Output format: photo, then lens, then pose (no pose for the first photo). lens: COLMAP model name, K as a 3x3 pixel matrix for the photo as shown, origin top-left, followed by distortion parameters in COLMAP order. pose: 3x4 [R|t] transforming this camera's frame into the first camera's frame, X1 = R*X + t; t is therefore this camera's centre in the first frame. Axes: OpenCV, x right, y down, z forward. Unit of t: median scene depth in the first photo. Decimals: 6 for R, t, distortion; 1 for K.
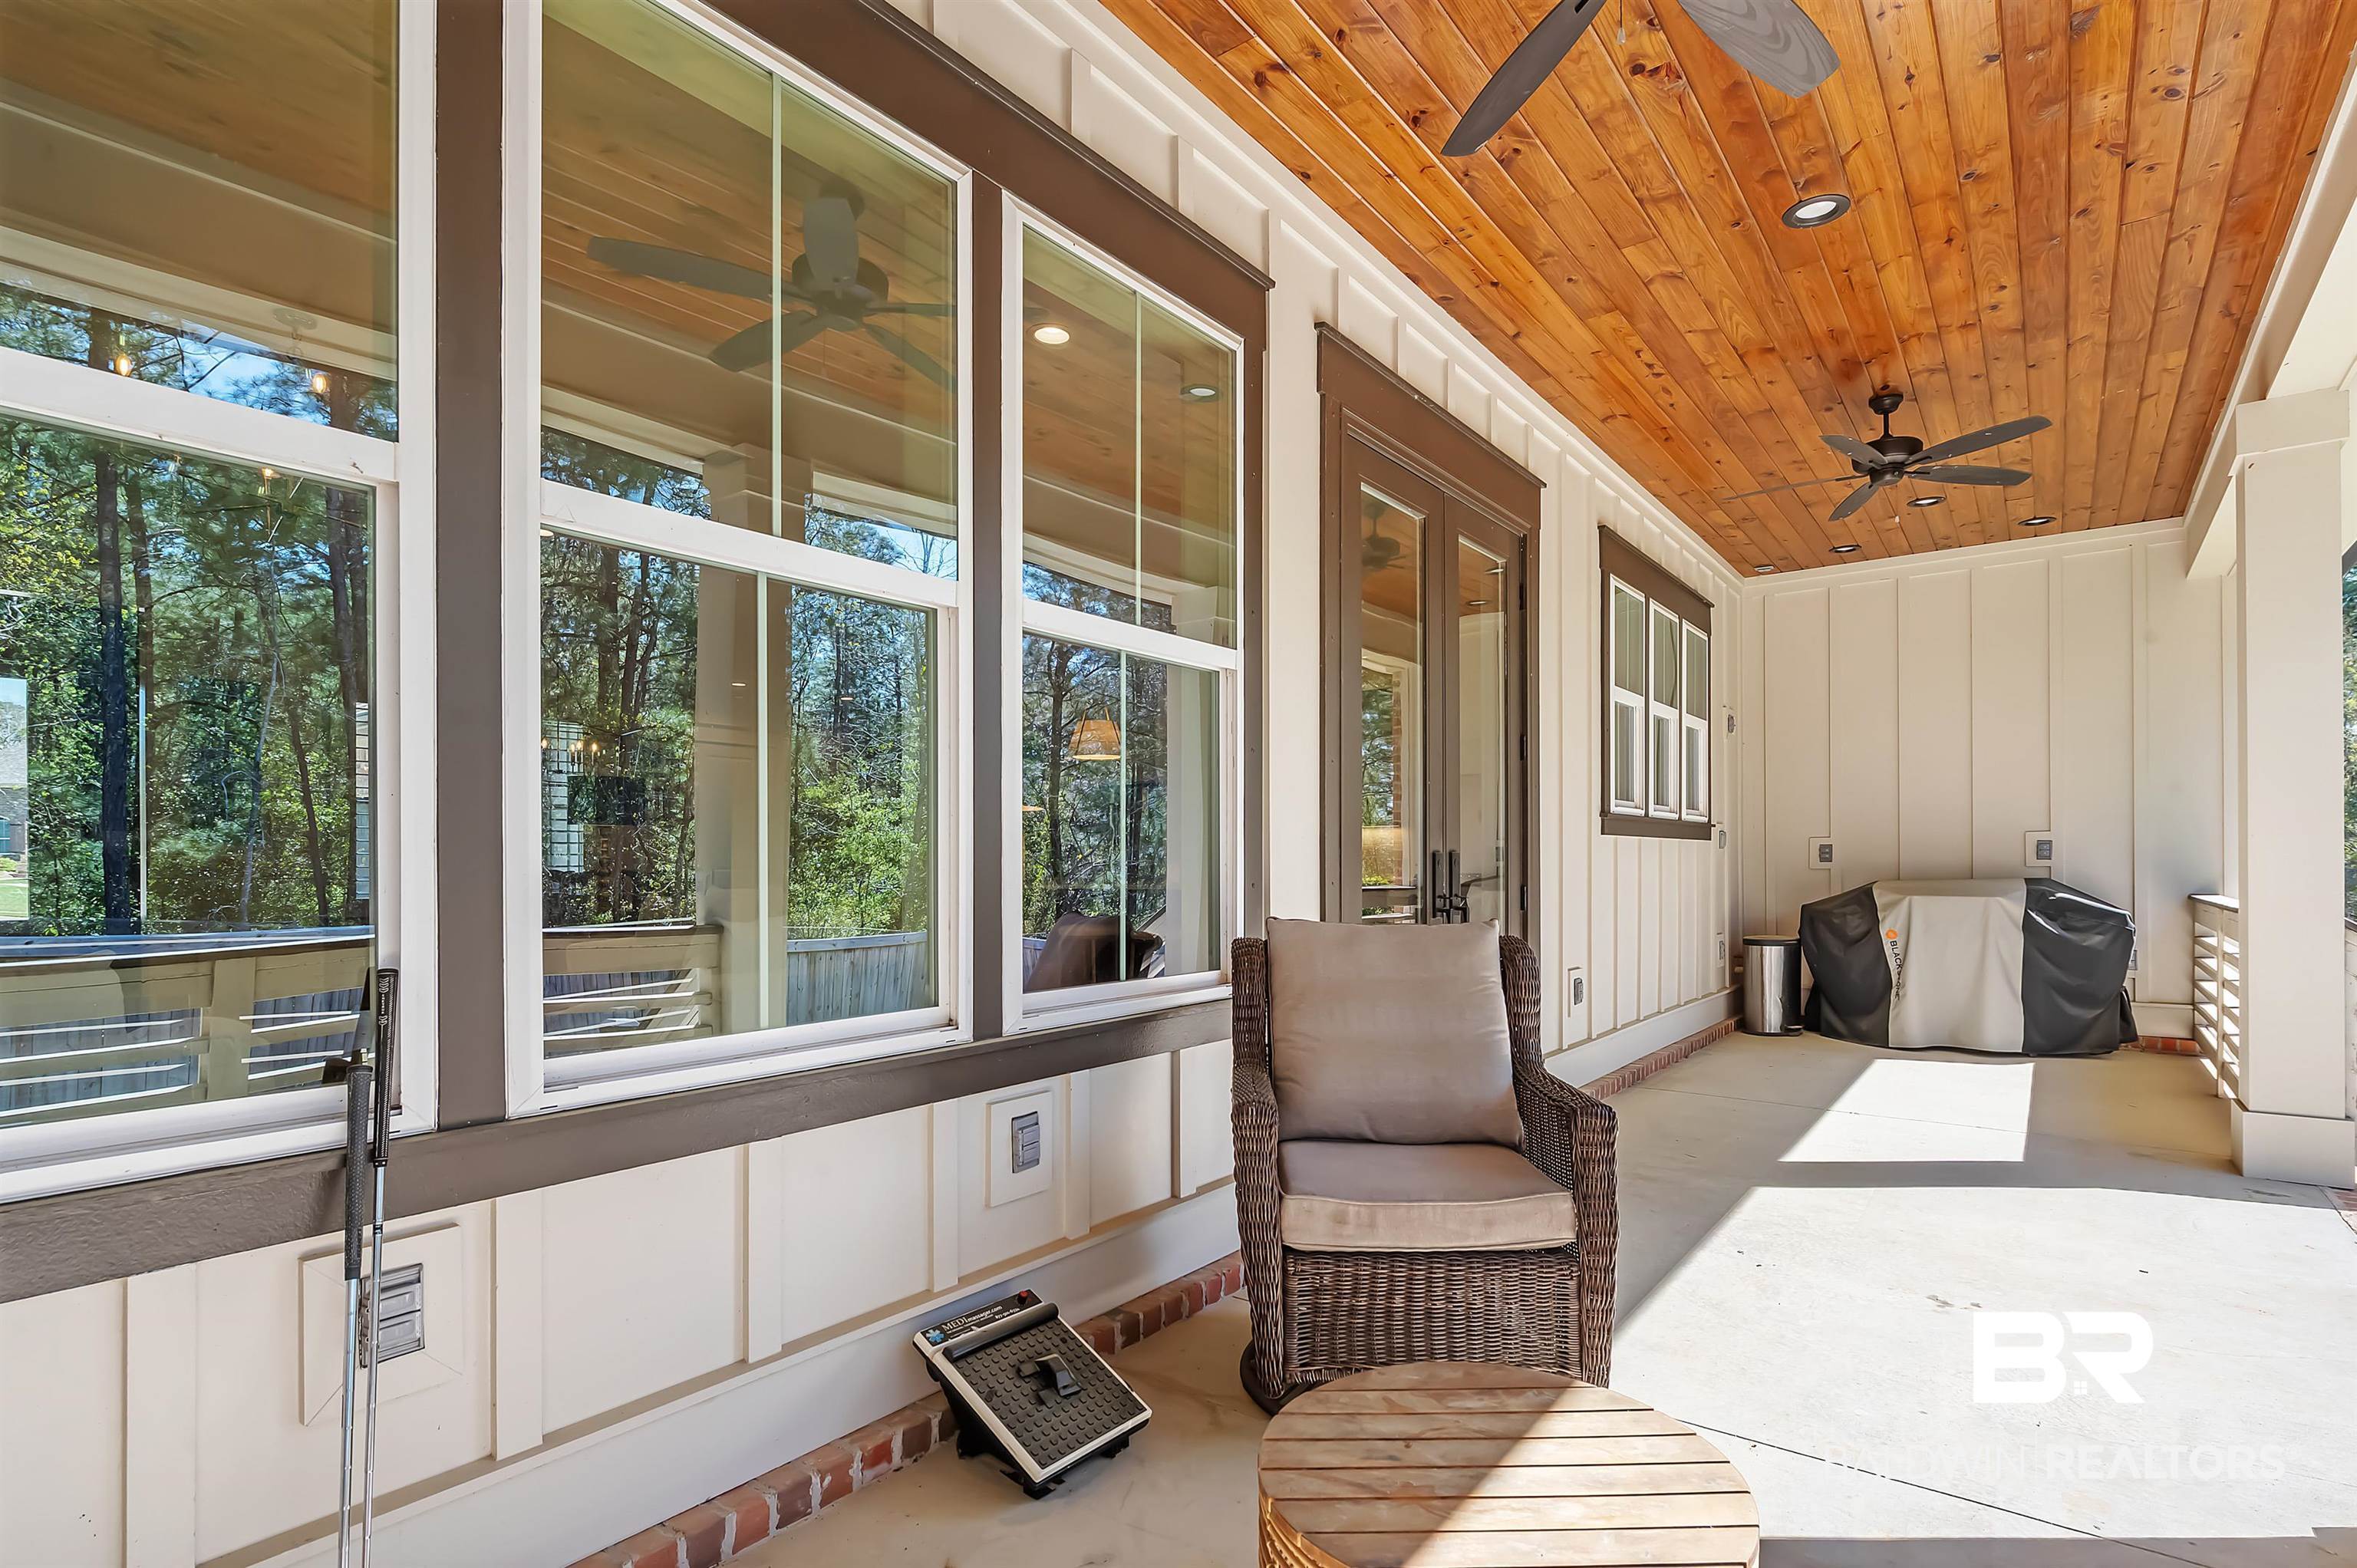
lens RADIAL K [[1151.6, 0, 1179.5], [0, 1151.6, 861.4], [0, 0, 1]] dist [0.001299, -0.000529]
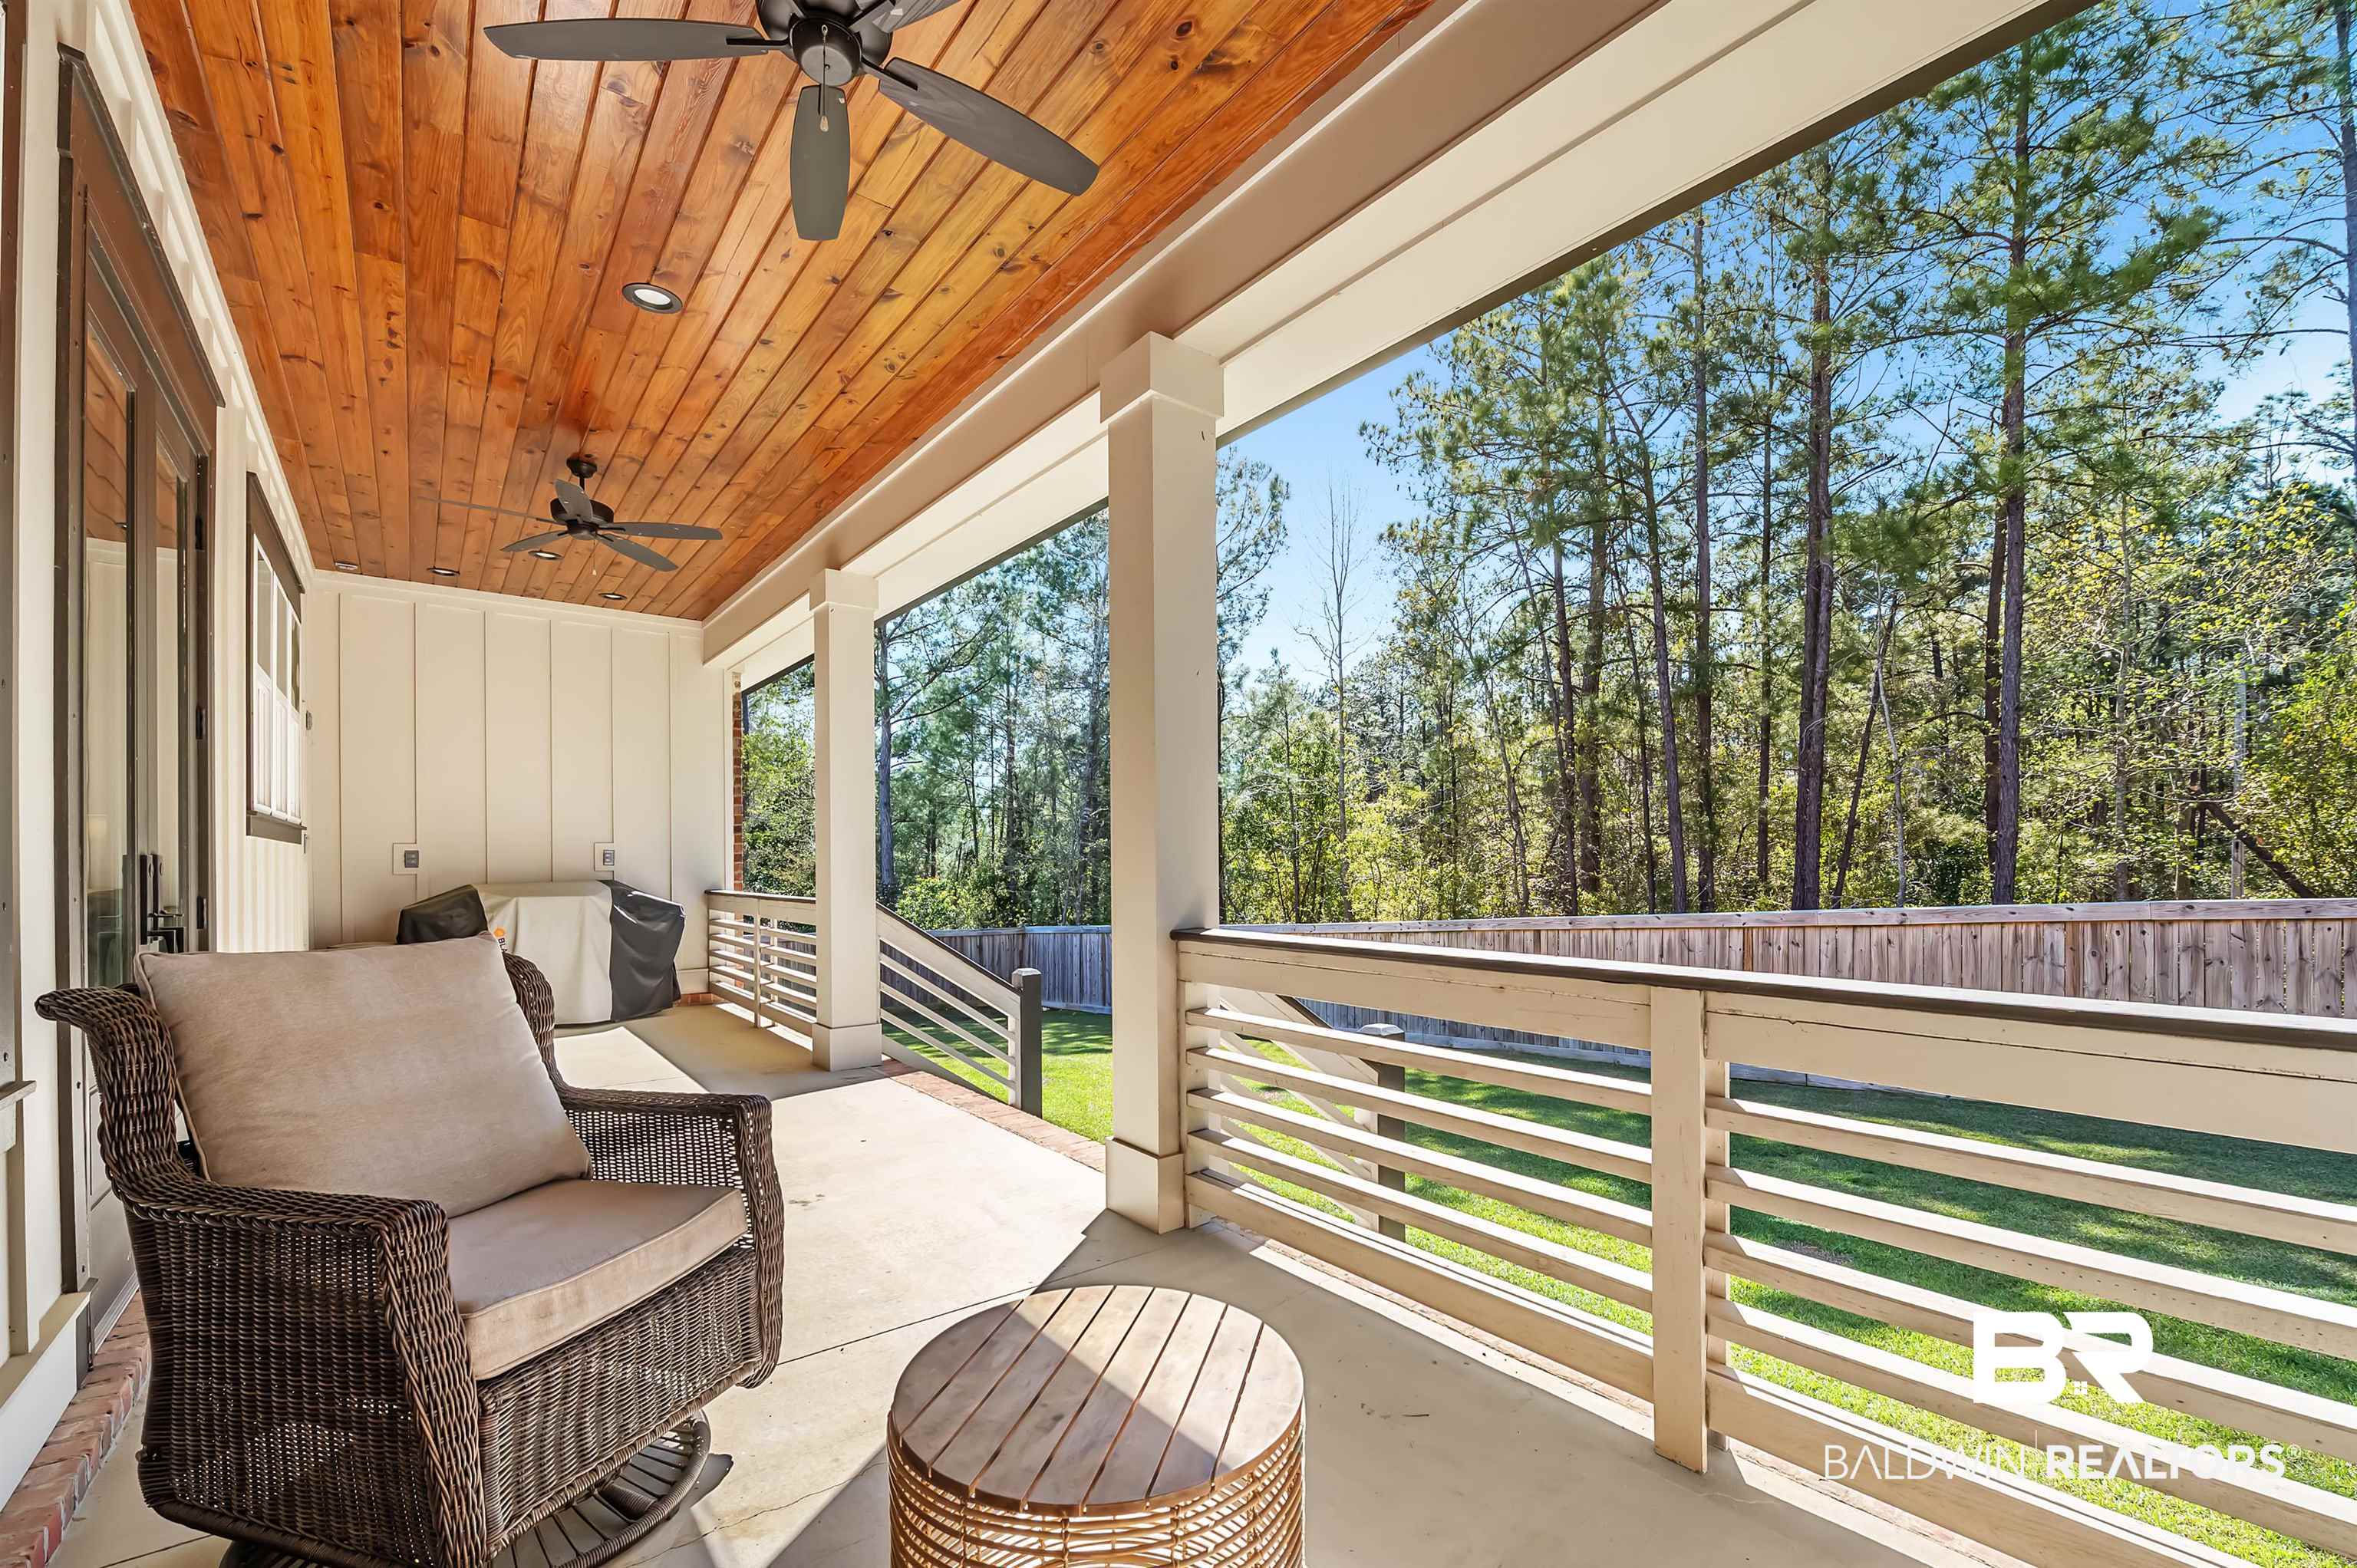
lens RADIAL K [[979.6, 0, 1187.7], [0, 979.6, 867.4], [0, 0, 1]] dist [-0.015161, 0.000262]
pose [[0.240817, -0.000712, 0.970570, -0.182271], [0.000806, 1.000000, 0.000534, 0.000621], [-0.970570, 0.000654, 0.240818, 0.181121]]
